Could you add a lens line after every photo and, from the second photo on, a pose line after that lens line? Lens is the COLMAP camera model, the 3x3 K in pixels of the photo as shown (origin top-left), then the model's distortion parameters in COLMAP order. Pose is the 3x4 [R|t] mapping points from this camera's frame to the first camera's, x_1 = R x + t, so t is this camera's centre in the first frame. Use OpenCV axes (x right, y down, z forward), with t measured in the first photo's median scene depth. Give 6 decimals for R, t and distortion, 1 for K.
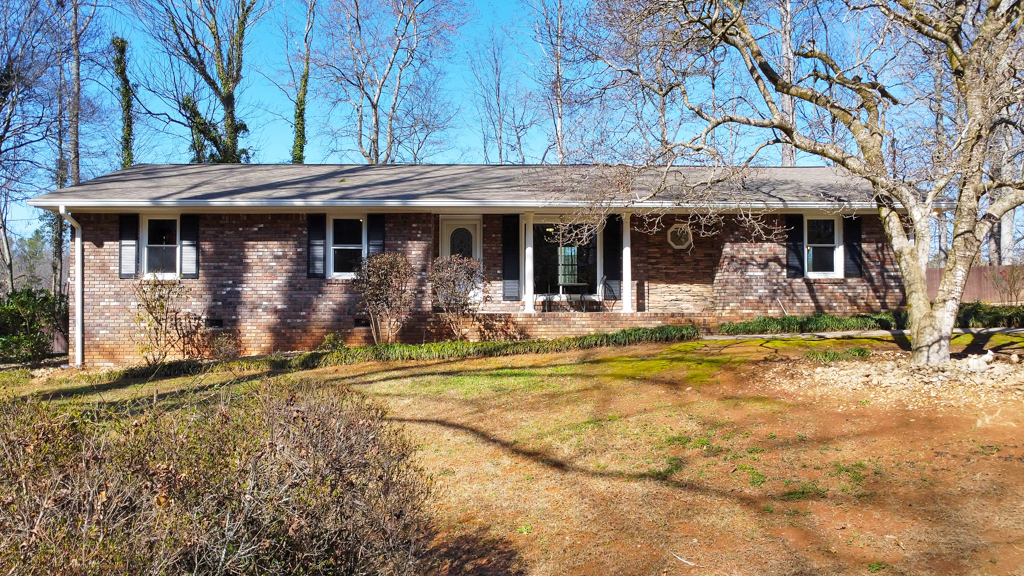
lens RADIAL K [[760.8, 0, 512.6], [0, 760.8, 287.4], [0, 0, 1]] dist [-0.006396, -0.002913]
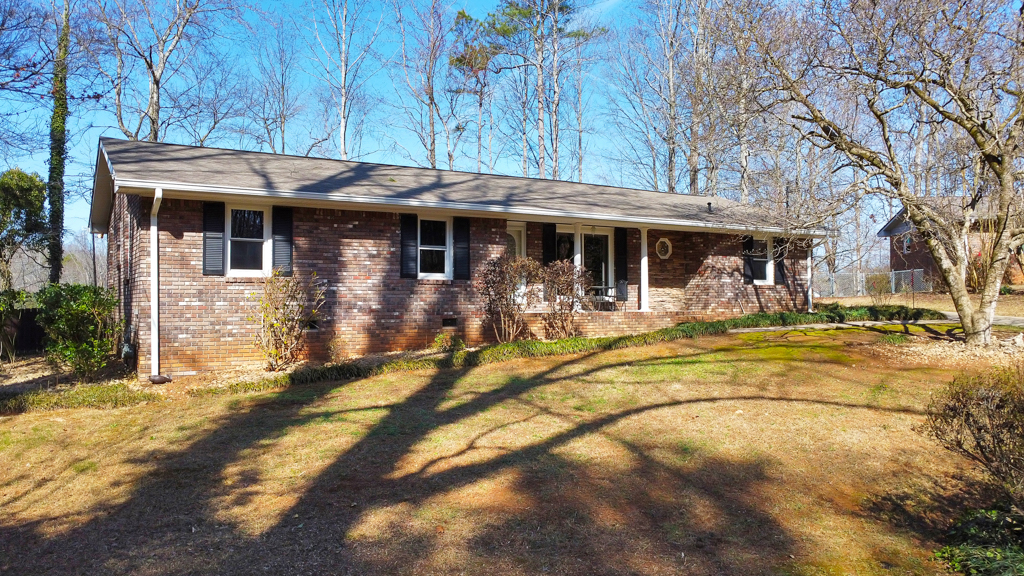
lens RADIAL K [[760.8, 0, 514.4], [0, 760.8, 290.0], [0, 0, 1]] dist [-0.006396, -0.002913]
pose [[0.877451, 0.009694, 0.479569, -0.616529], [-0.010421, 0.999945, -0.001146, 0.002952], [-0.479554, -0.003992, 0.877503, 0.056012]]
